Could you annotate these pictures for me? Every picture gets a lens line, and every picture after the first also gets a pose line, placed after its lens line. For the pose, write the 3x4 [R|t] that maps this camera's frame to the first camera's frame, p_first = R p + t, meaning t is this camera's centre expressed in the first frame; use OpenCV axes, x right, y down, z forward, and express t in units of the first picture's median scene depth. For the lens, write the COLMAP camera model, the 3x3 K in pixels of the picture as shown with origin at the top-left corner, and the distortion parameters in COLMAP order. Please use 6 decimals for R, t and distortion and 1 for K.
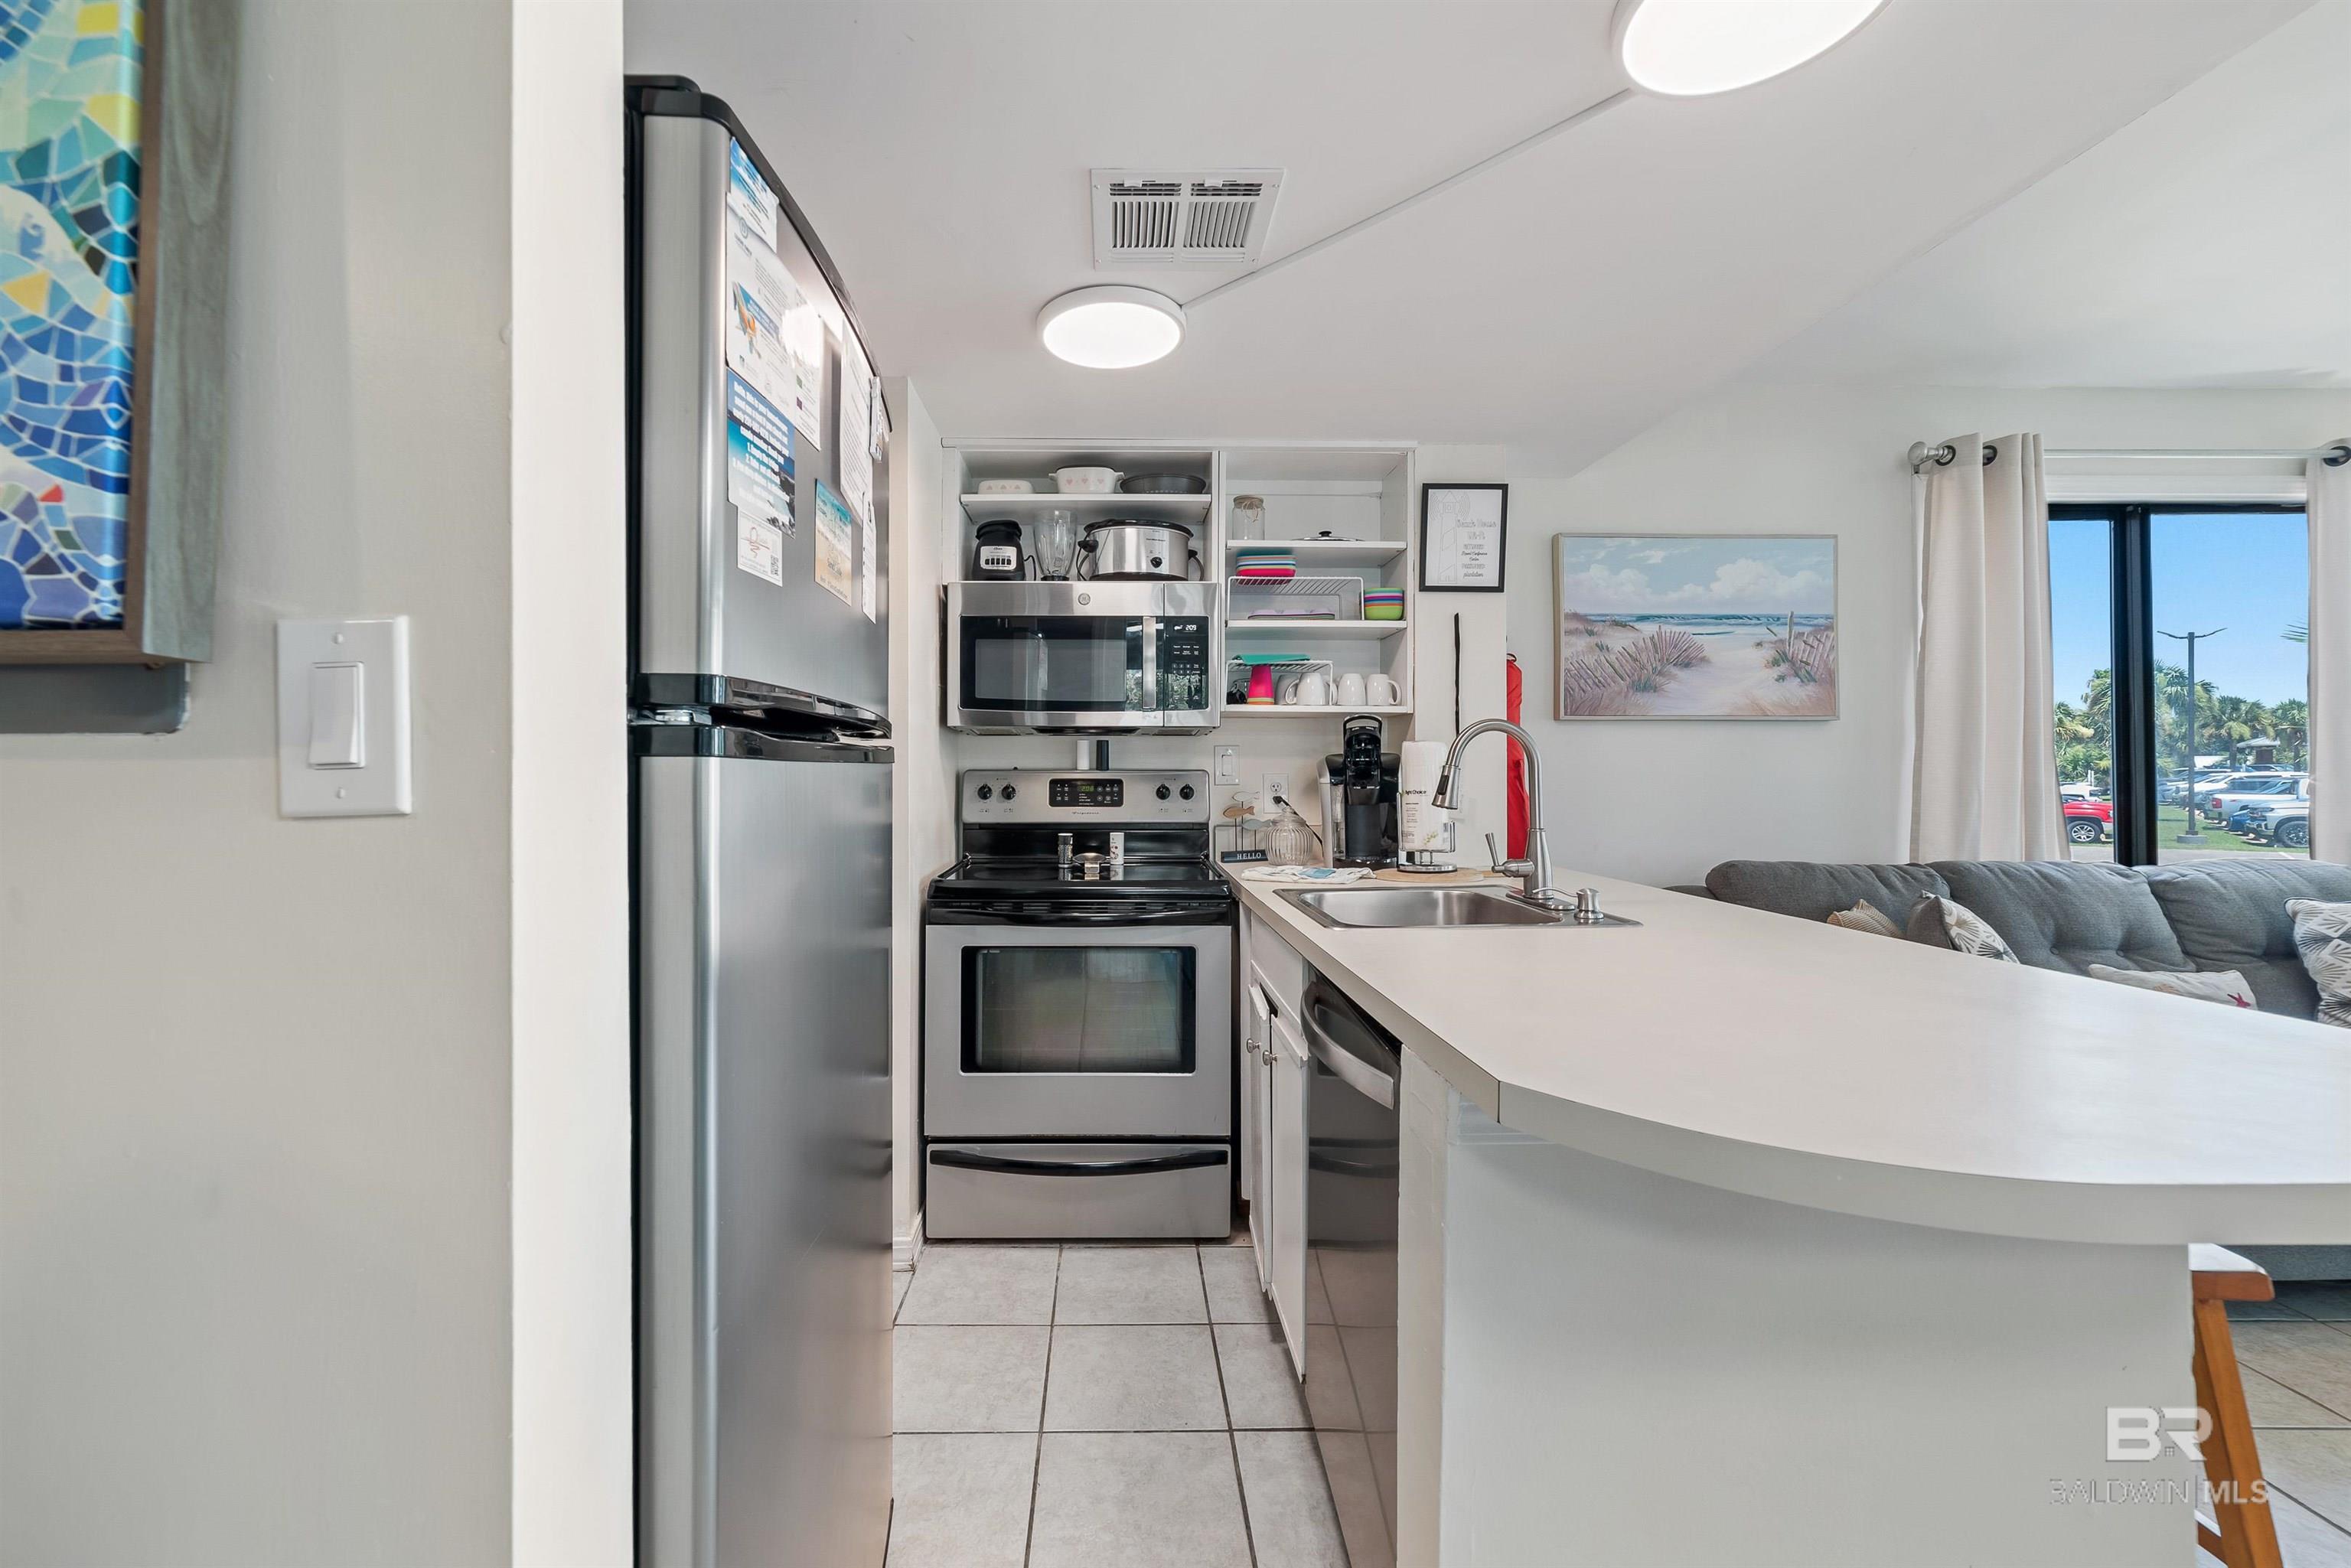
lens RADIAL K [[960.5, 0, 1119.2], [0, 960.5, 770.1], [0, 0, 1]] dist [-0.002203, 0.000528]
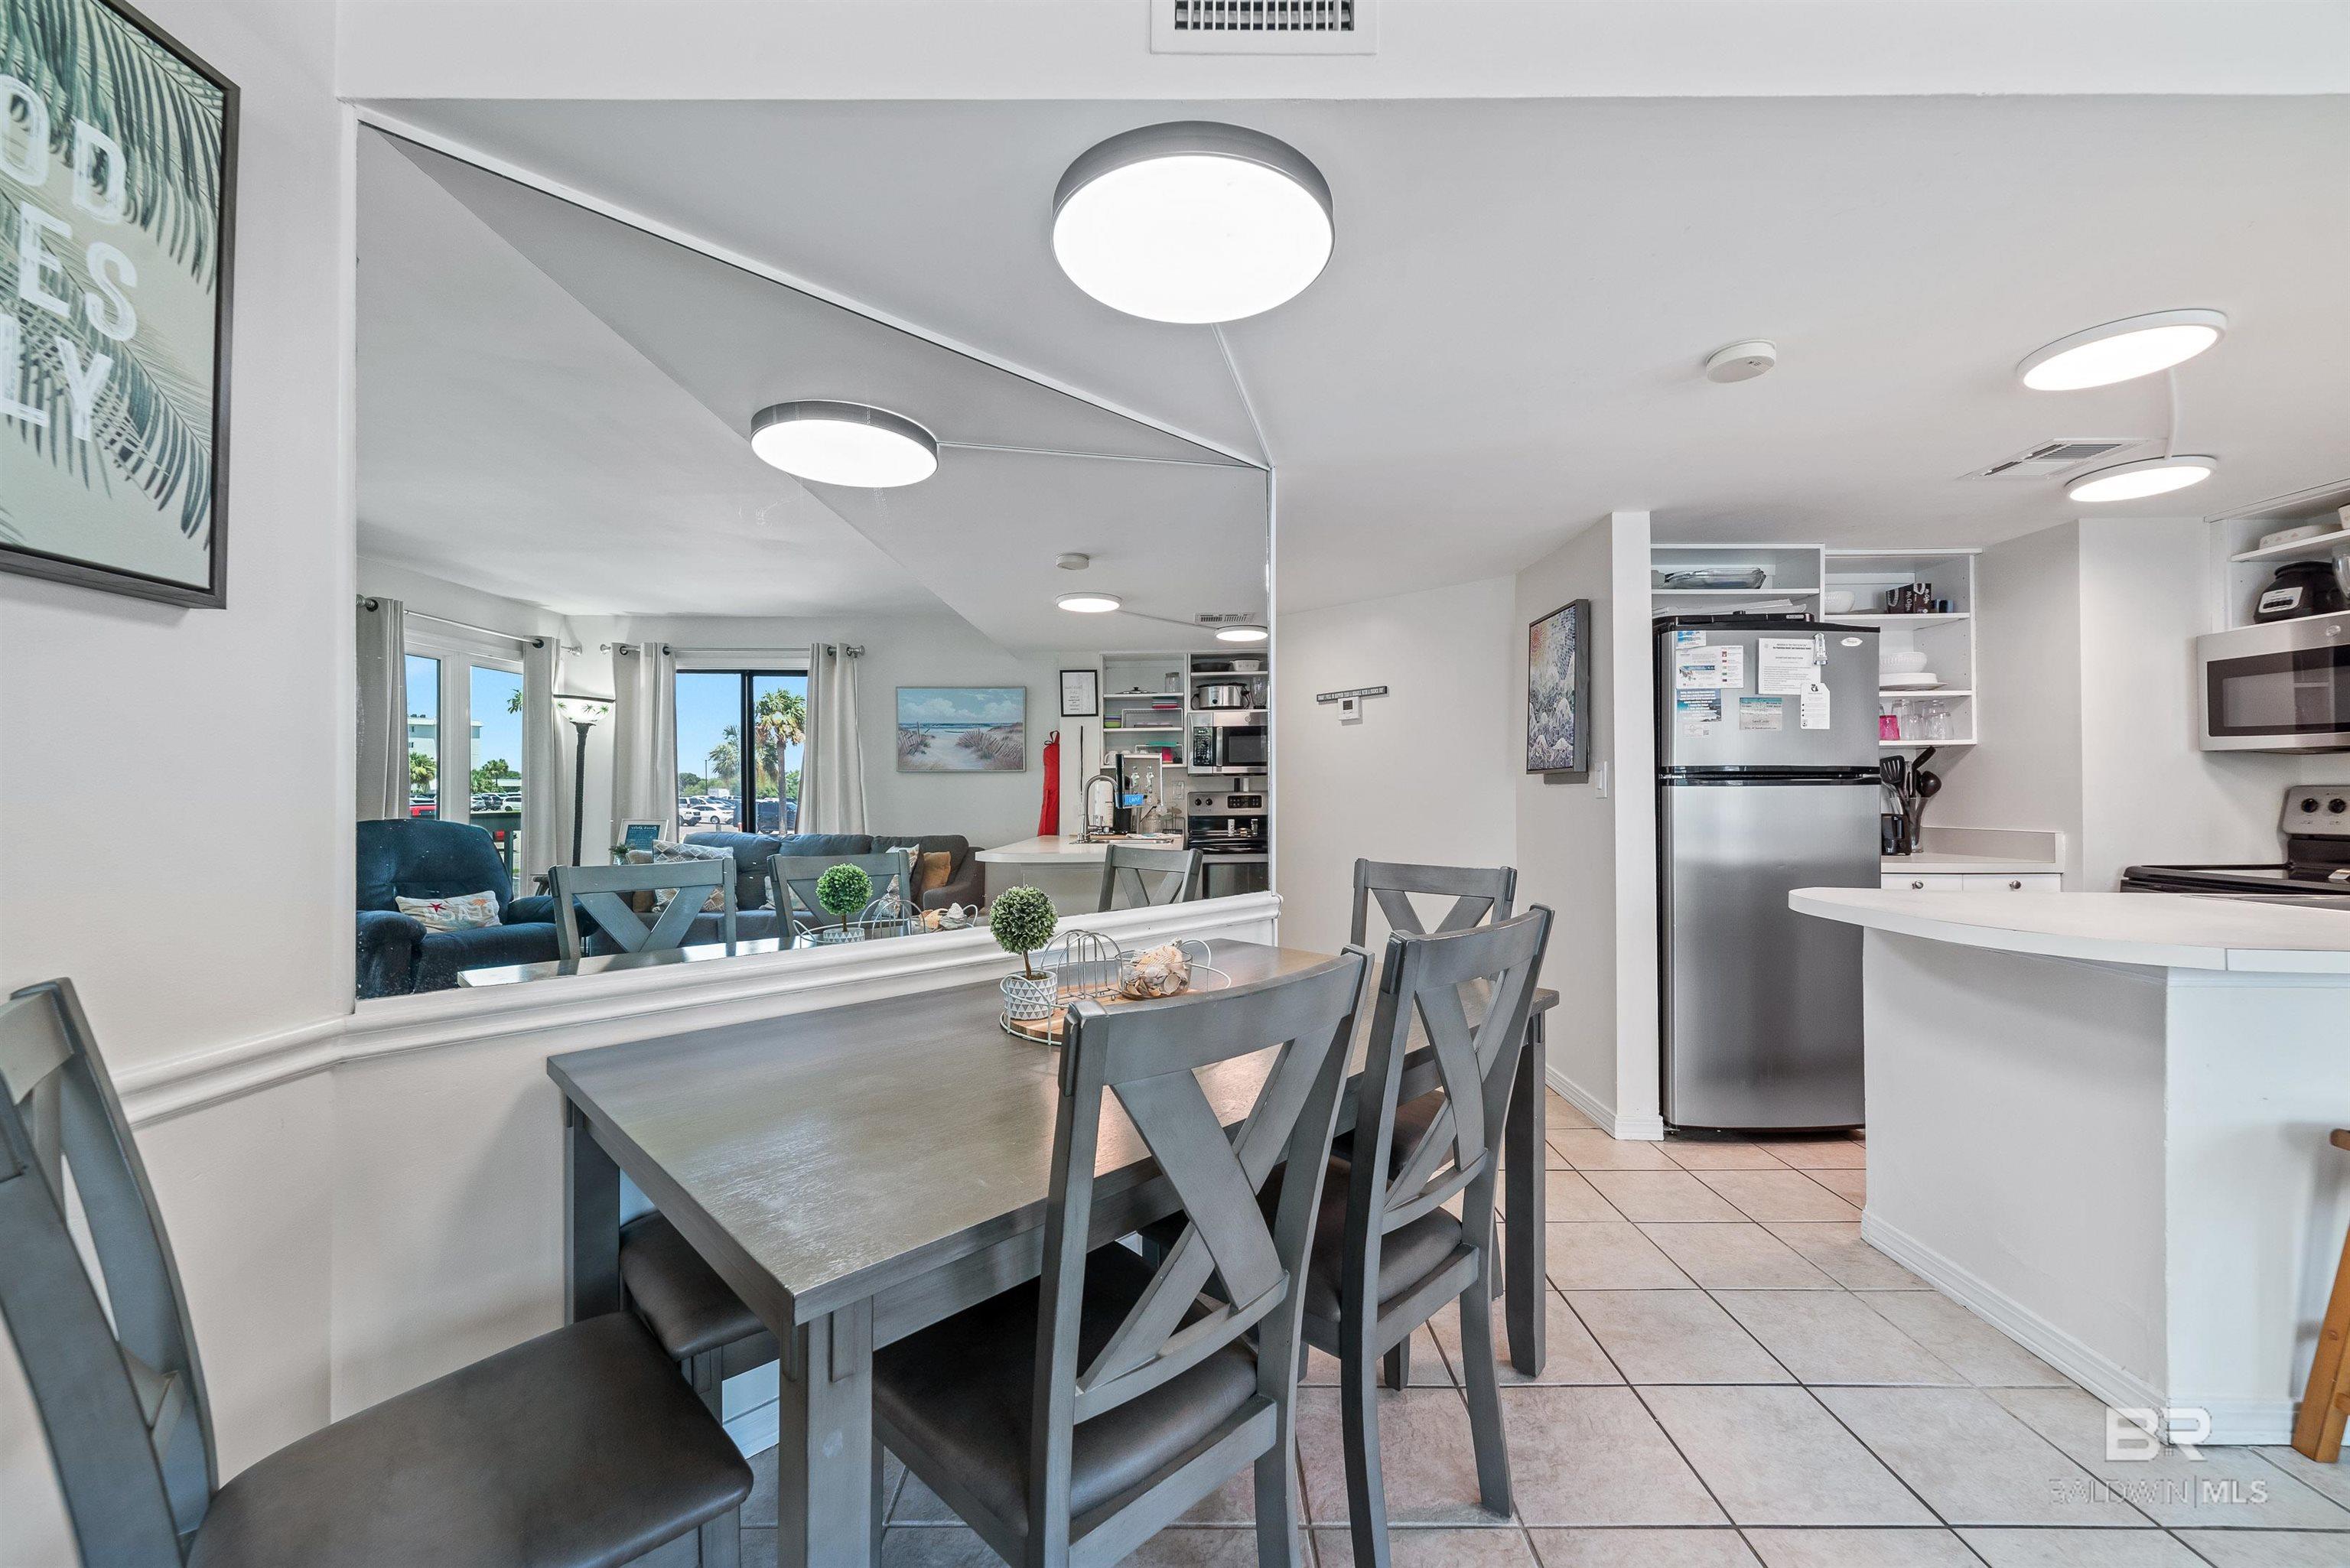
lens RADIAL K [[888.6, 0, 1183.1], [0, 888.6, 794.1], [0, 0, 1]] dist [-0.000682, 0.000065]
pose [[-0.013081, 0.002144, -0.999912, 0.939125], [0.008102, 0.999965, 0.002038, -0.003232], [0.999882, -0.008075, -0.013098, -0.289375]]
